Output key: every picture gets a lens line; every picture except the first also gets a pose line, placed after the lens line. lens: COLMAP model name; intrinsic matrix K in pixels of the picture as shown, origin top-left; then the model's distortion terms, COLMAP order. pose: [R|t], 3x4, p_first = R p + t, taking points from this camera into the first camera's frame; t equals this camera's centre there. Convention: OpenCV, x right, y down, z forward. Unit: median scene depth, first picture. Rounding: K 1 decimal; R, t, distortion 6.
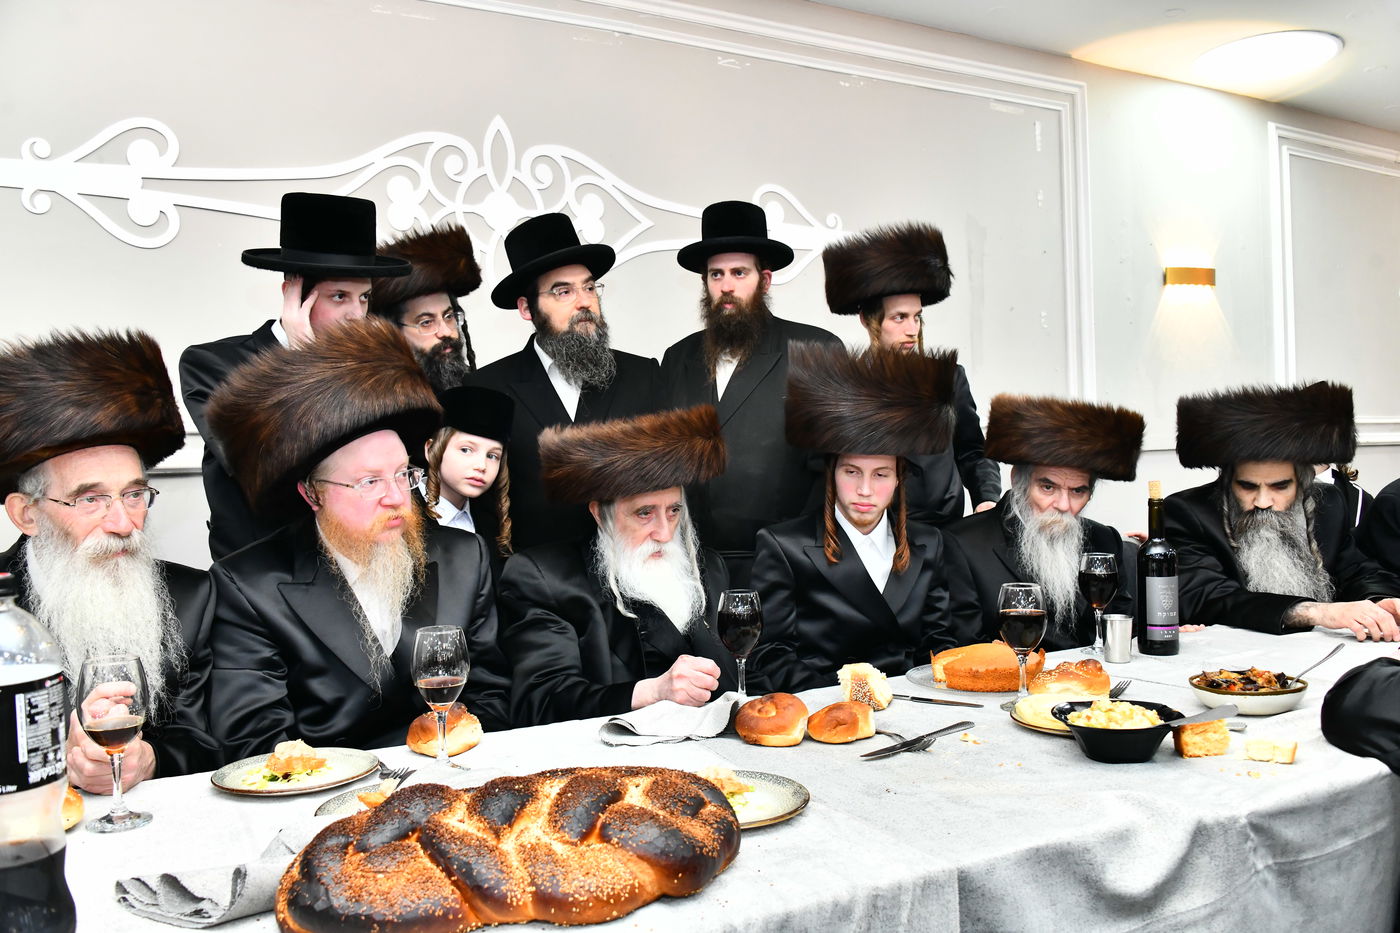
lens RADIAL K [[1070.7, 0, 695.0], [0, 1070.7, 468.7], [0, 0, 1]] dist [-0.025953, 0.003106]
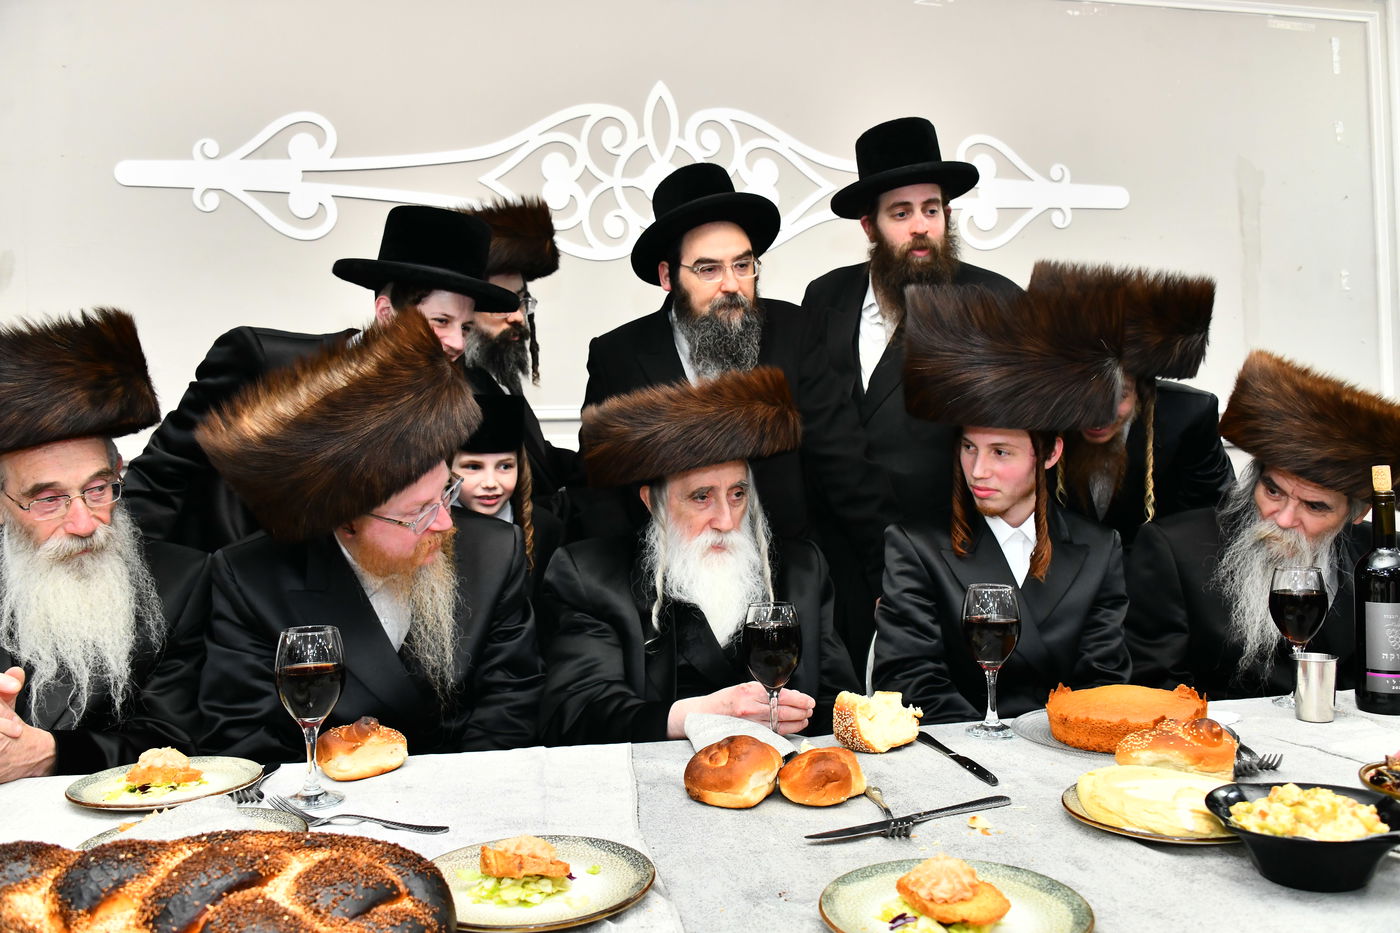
lens RADIAL K [[1063.5, 0, 700.0], [0, 1063.5, 466.5], [0, 0, 1]] dist [-0.012478, -0.020075]
pose [[0.959206, -0.003389, -0.282689, 0.125497], [-0.001415, 0.999858, -0.016789, 0.022040], [0.282705, 0.016504, 0.959065, 0.153225]]
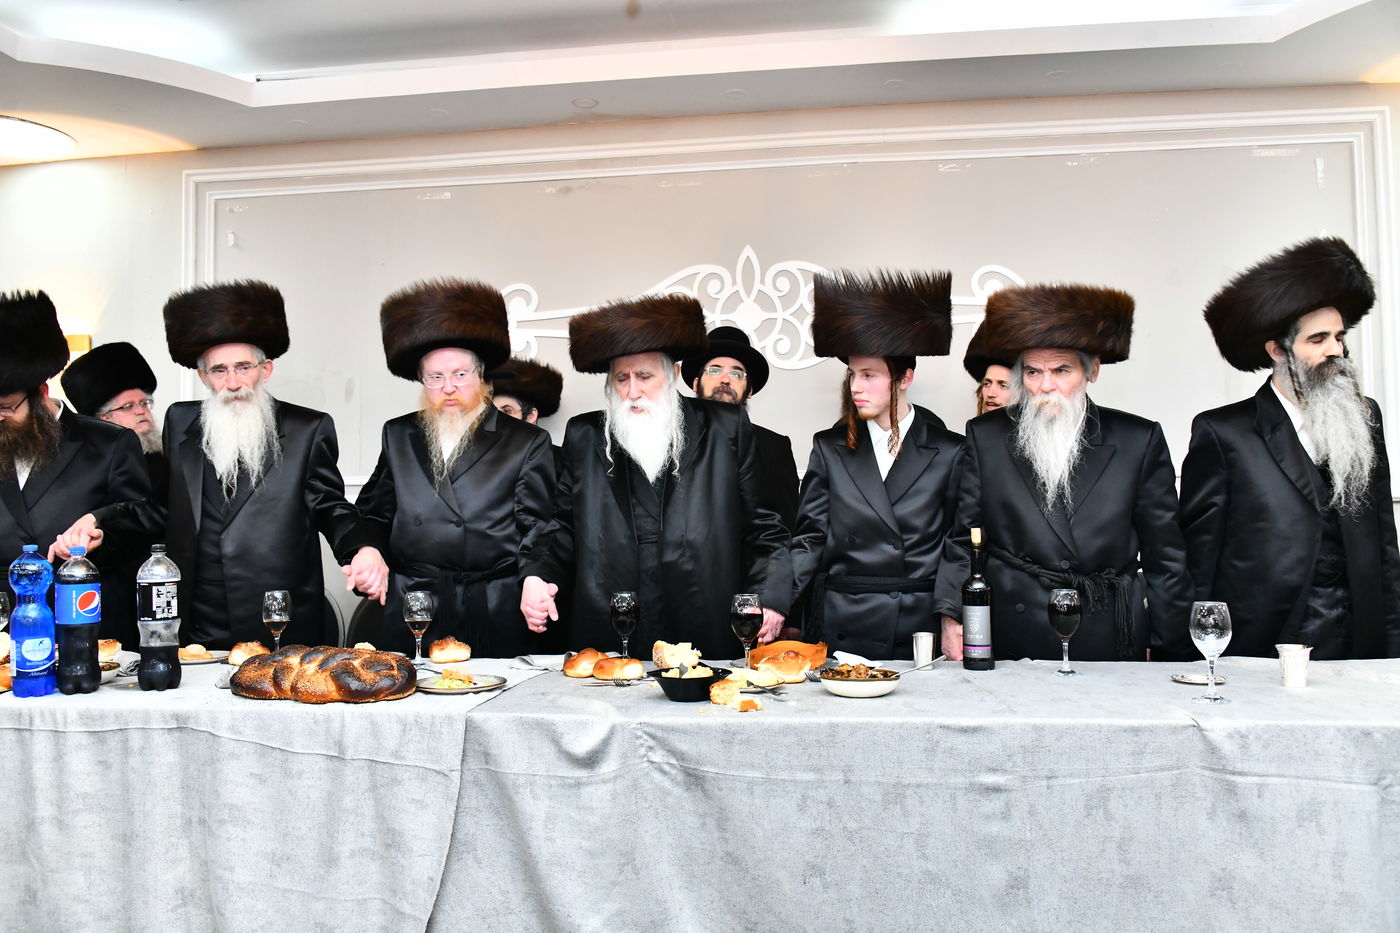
lens RADIAL K [[1070.7, 0, 695.0], [0, 1070.7, 468.7], [0, 0, 1]] dist [-0.025953, 0.003106]
pose [[0.819241, -0.005777, -0.573420, 0.612398], [-0.015873, 0.999338, -0.032746, -0.008543], [0.573229, 0.035928, 0.818607, -0.142983]]
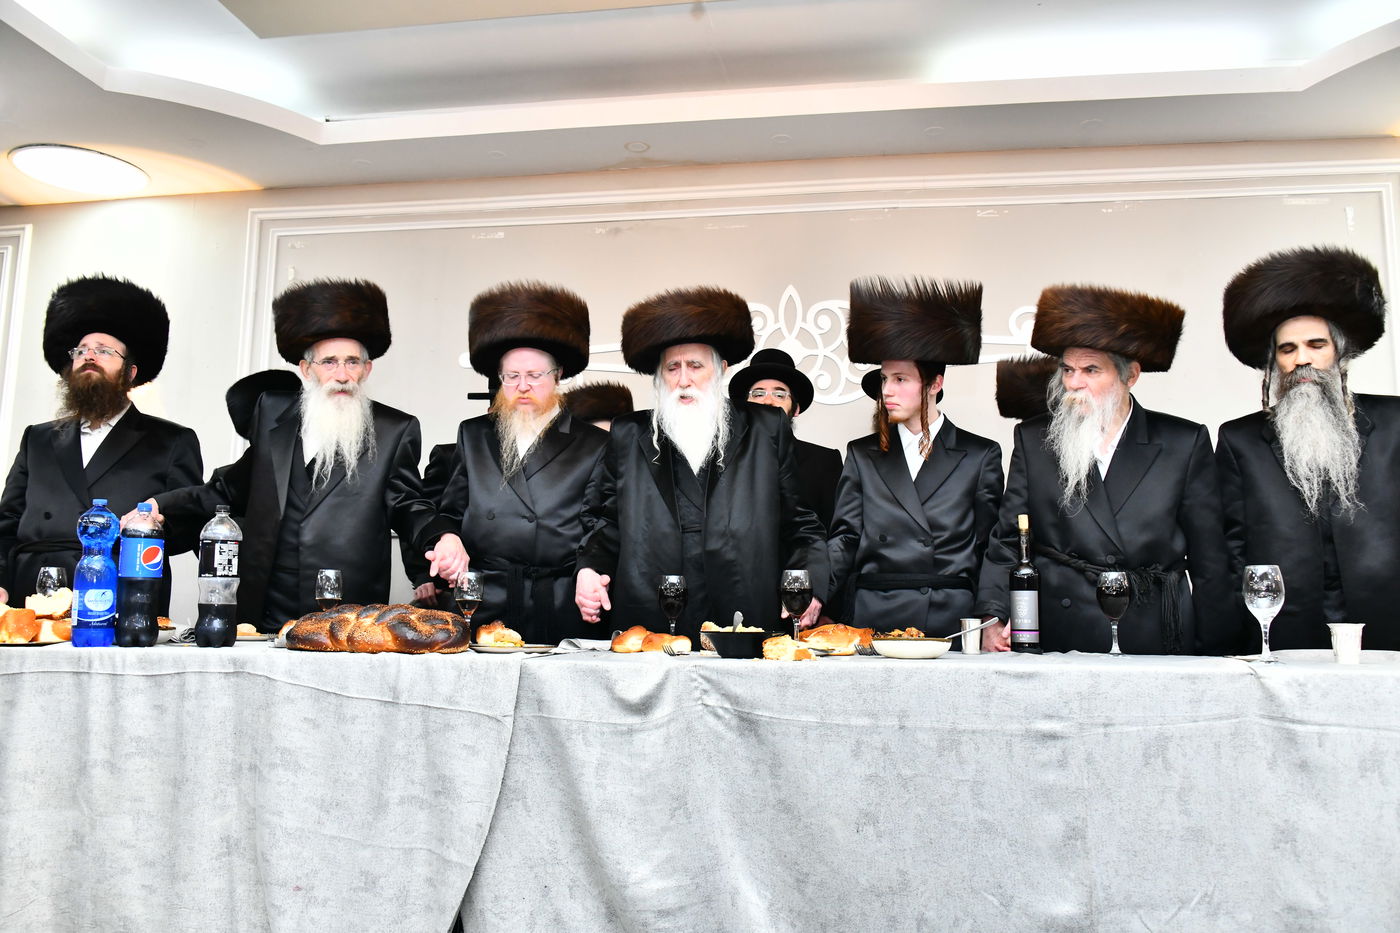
lens RADIAL K [[1063.5, 0, 700.0], [0, 1063.5, 466.5], [0, 0, 1]] dist [-0.012478, -0.020075]
pose [[0.808656, -0.040138, -0.586911, 0.600453], [-0.040295, 0.991547, -0.123329, 0.086832], [0.586900, 0.123380, 0.800204, -0.159239]]
